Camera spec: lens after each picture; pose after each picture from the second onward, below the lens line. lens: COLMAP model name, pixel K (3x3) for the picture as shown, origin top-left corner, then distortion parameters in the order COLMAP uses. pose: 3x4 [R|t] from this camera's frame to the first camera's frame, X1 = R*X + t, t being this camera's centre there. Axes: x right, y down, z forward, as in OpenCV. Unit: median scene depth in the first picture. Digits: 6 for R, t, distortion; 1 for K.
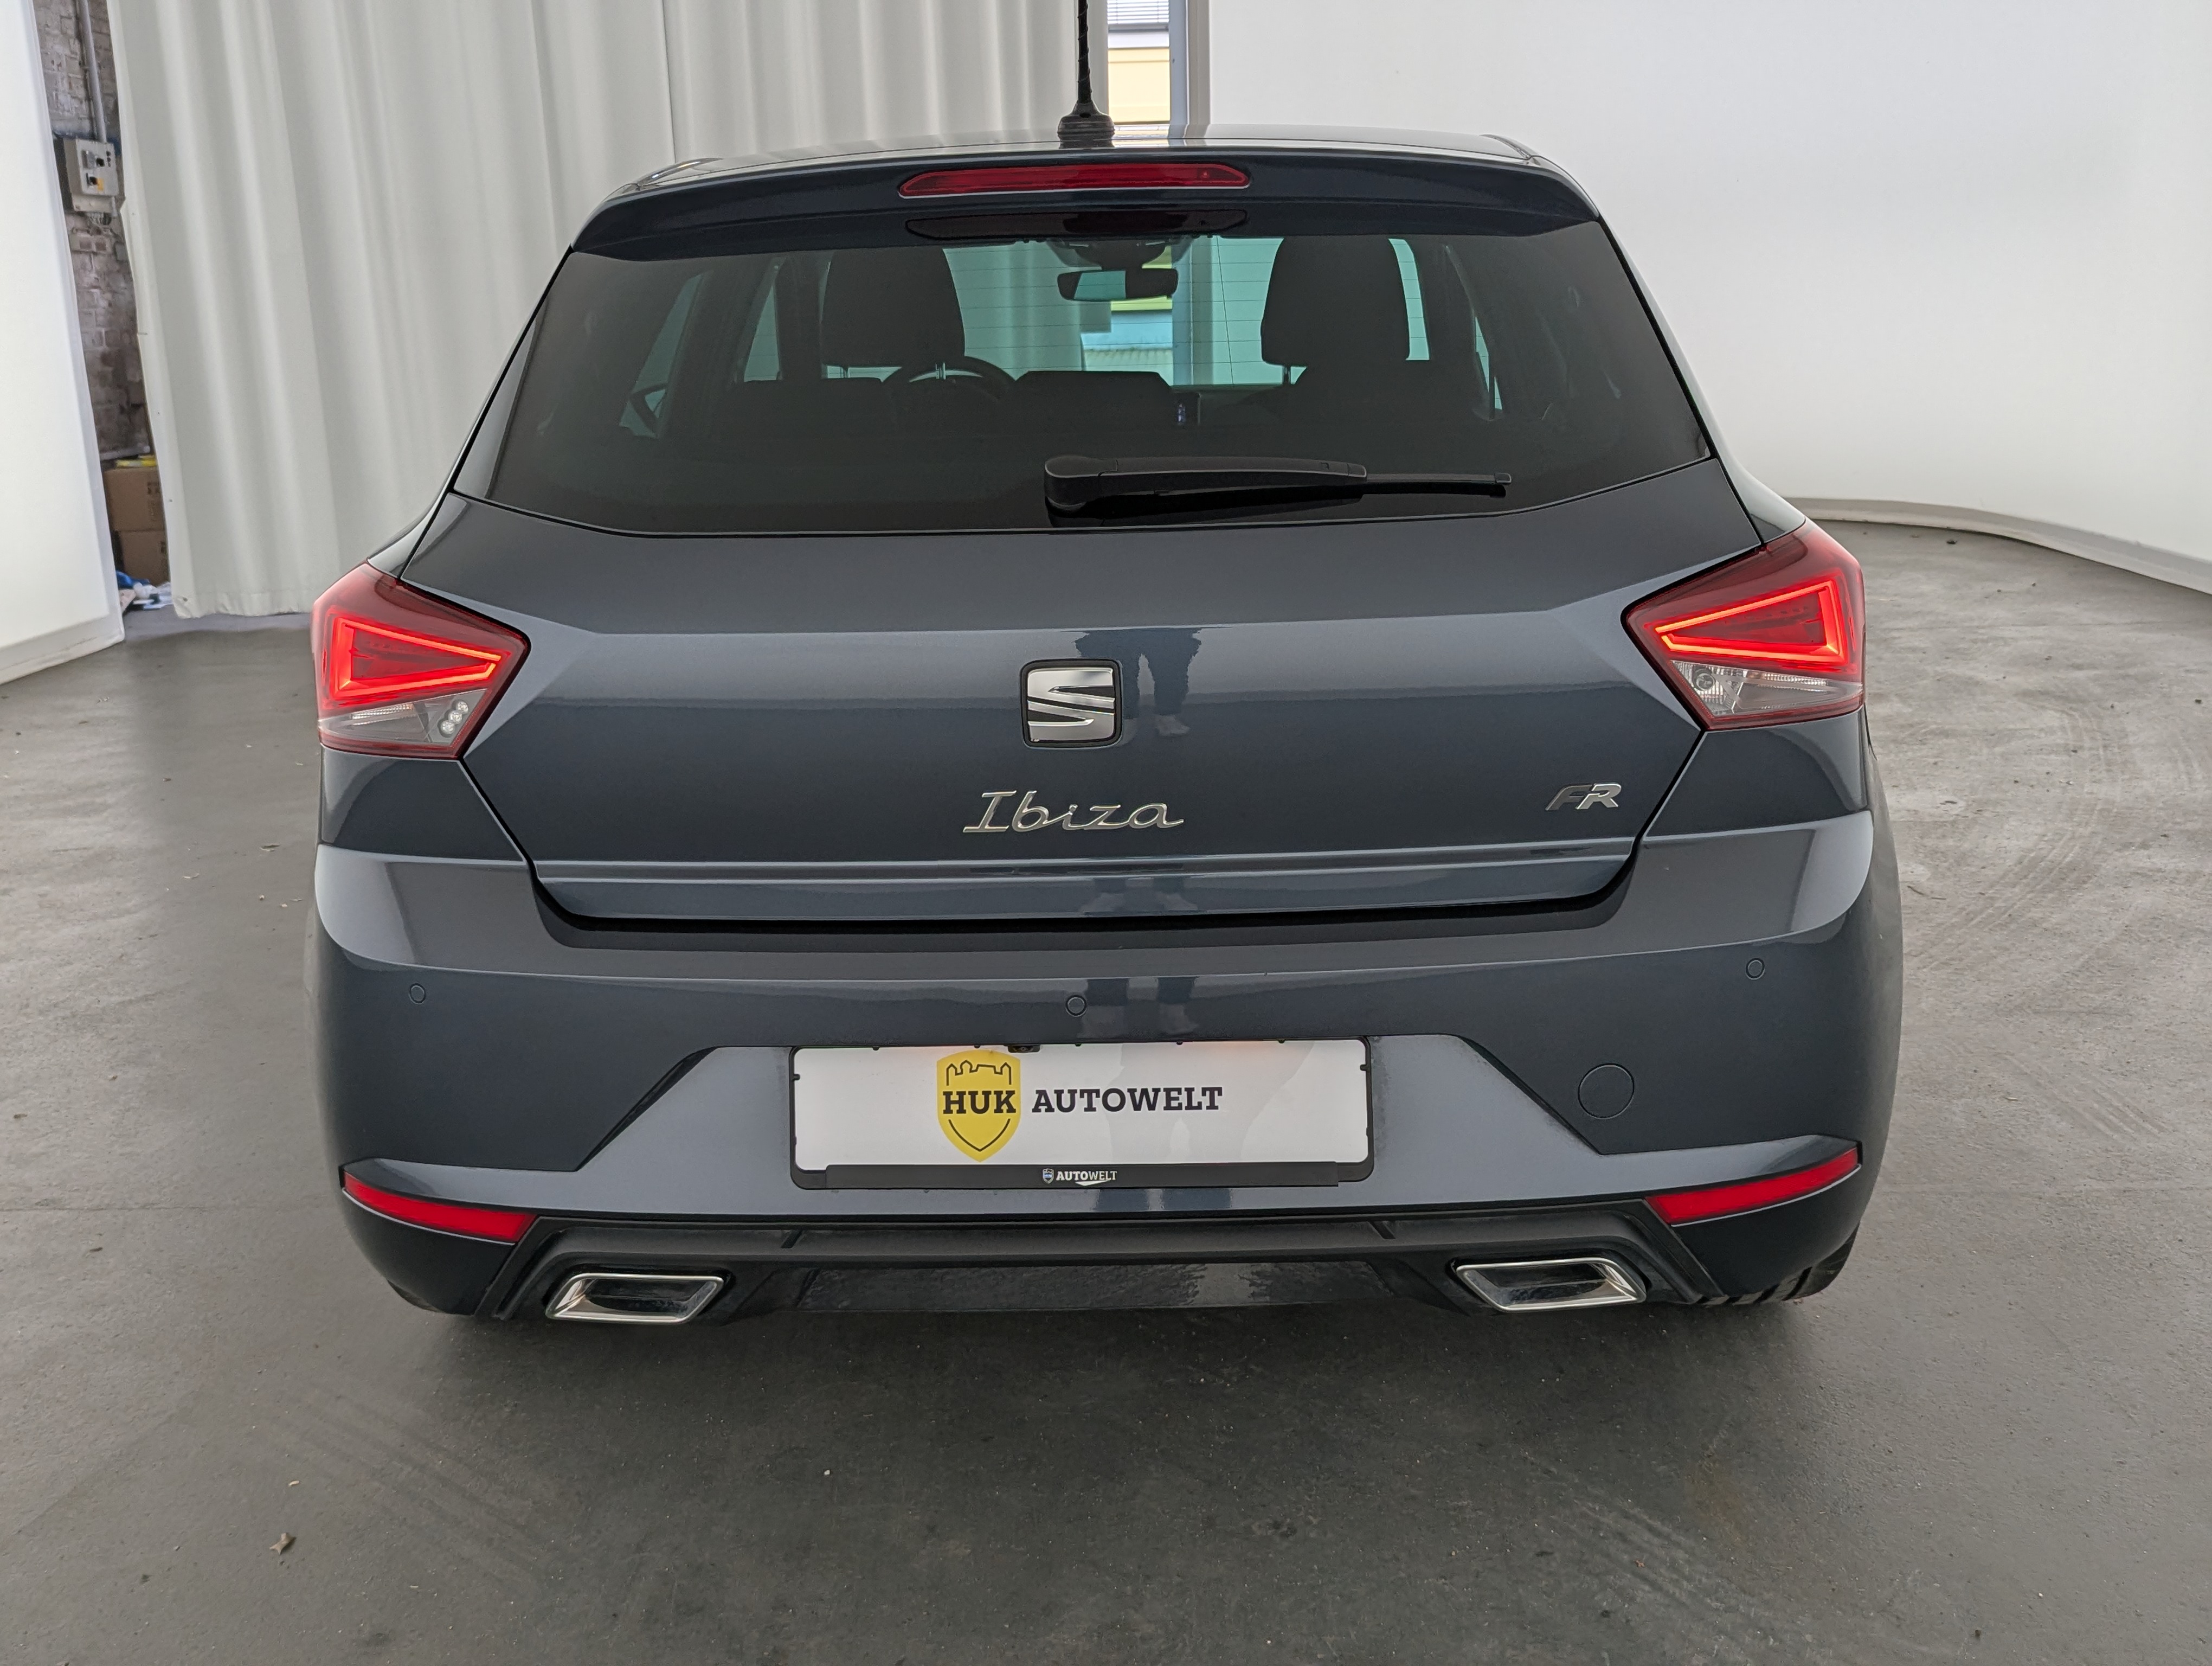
lens RADIAL K [[2119.1, 0, 1098.8], [0, 2119.1, 807.3], [0, 0, 1]] dist [0.041147, 0.000000]
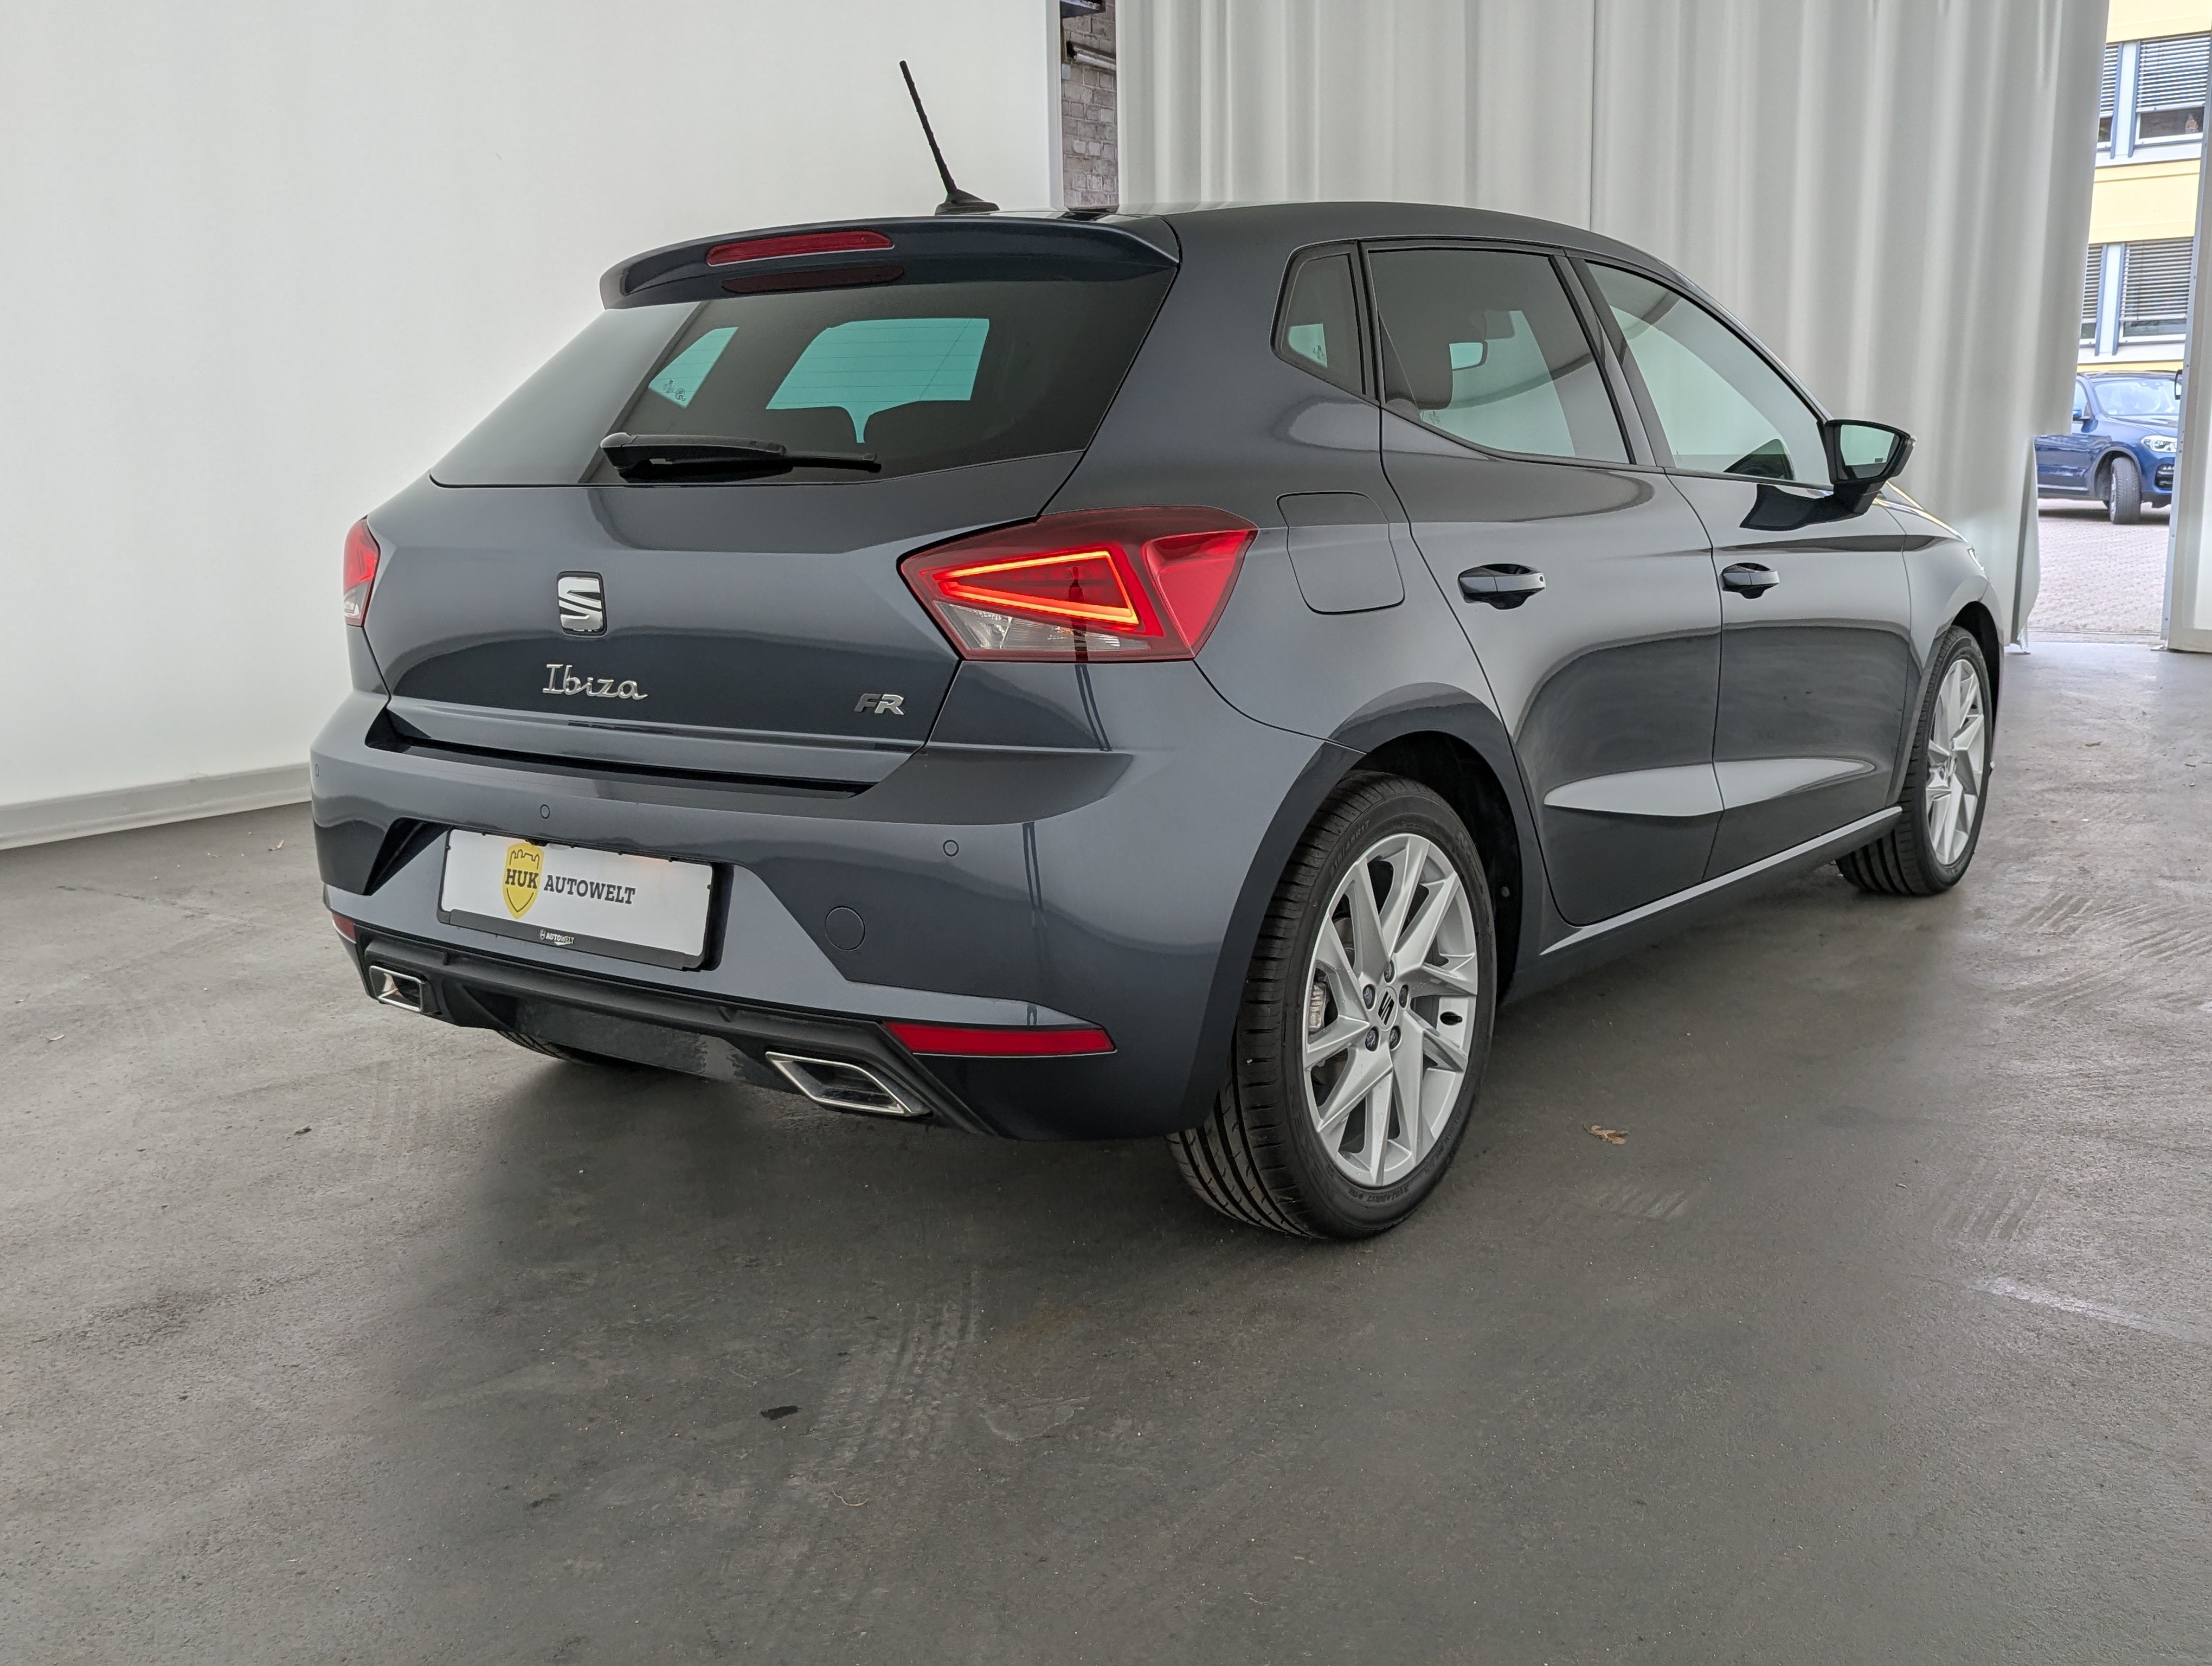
lens RADIAL K [[2119.1, 0, 1117.5], [0, 2119.1, 845.7], [0, 0, 1]] dist [0.041147, 0.000000]
pose [[0.821664, 0.118187, -0.557584, 1.068724], [-0.140452, 0.990083, 0.002889, 0.055757], [0.552397, 0.075940, 0.830115, 0.025327]]
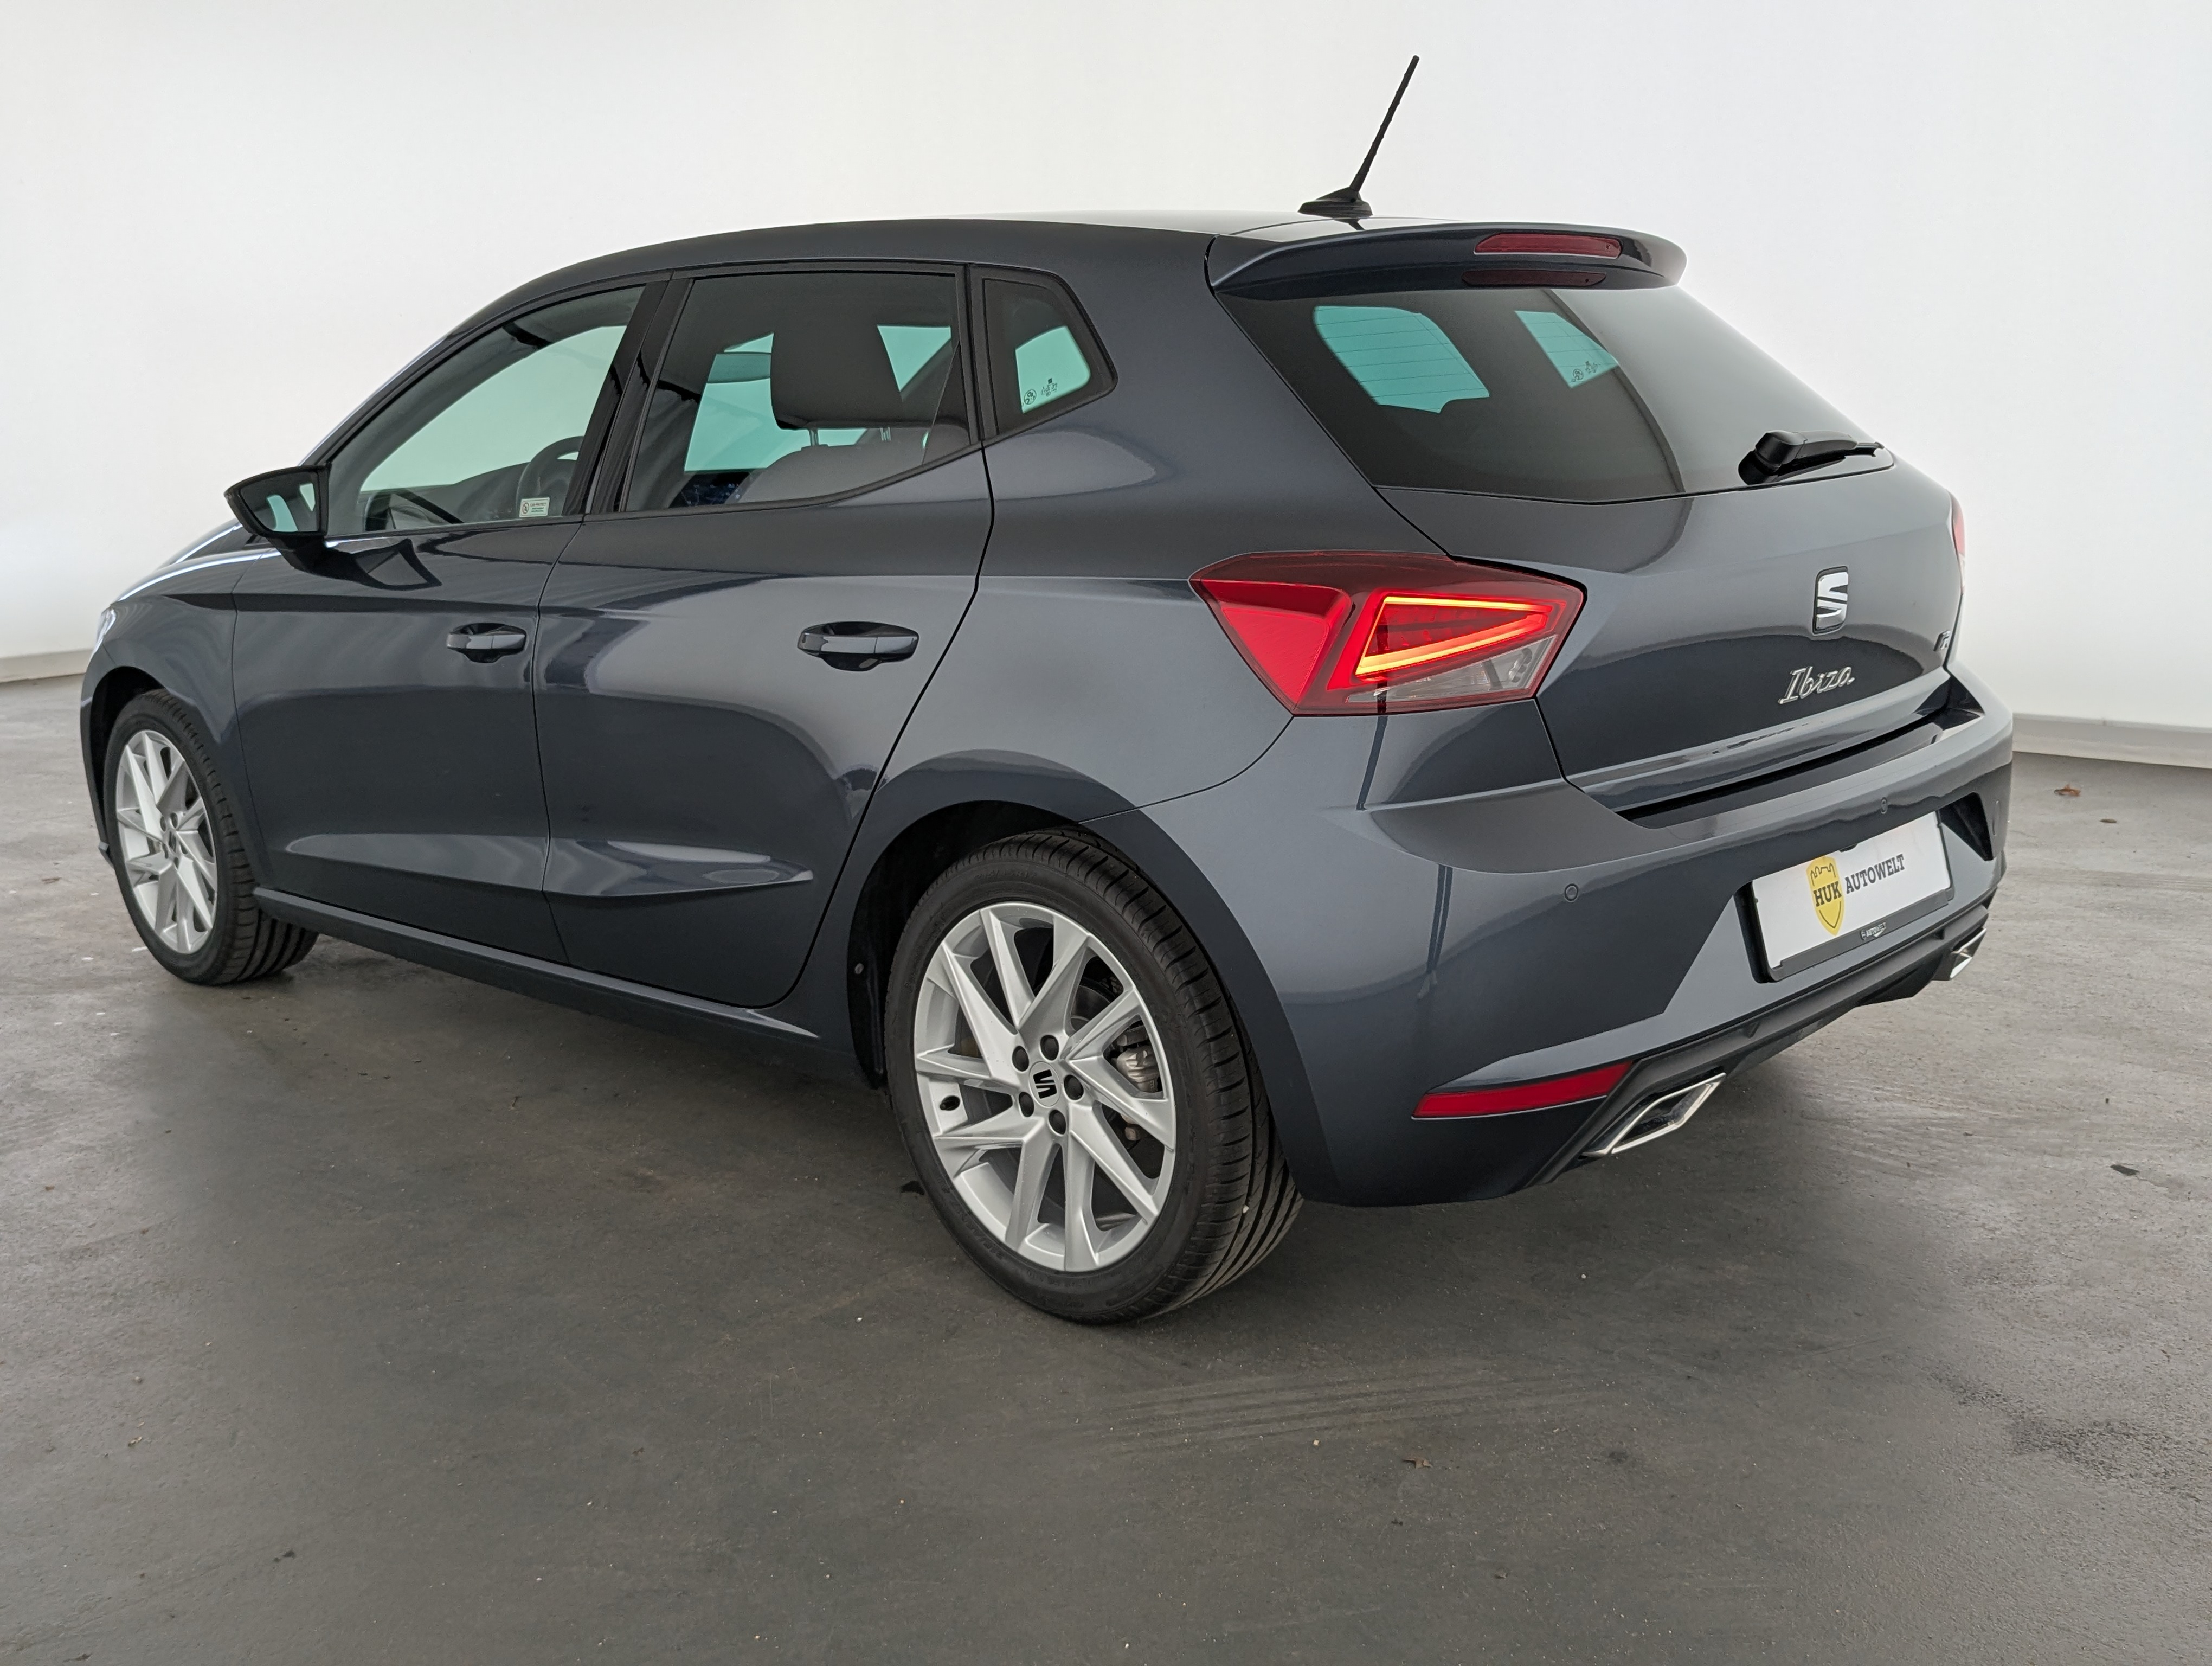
lens RADIAL K [[2119.1, 0, 1106.4], [0, 2119.1, 814.8], [0, 0, 1]] dist [0.041147, 0.000000]
pose [[0.666086, -0.146801, 0.731285, -1.361649], [0.187948, 0.981837, 0.025907, -0.035064], [-0.721807, 0.120187, 0.681579, 0.386877]]
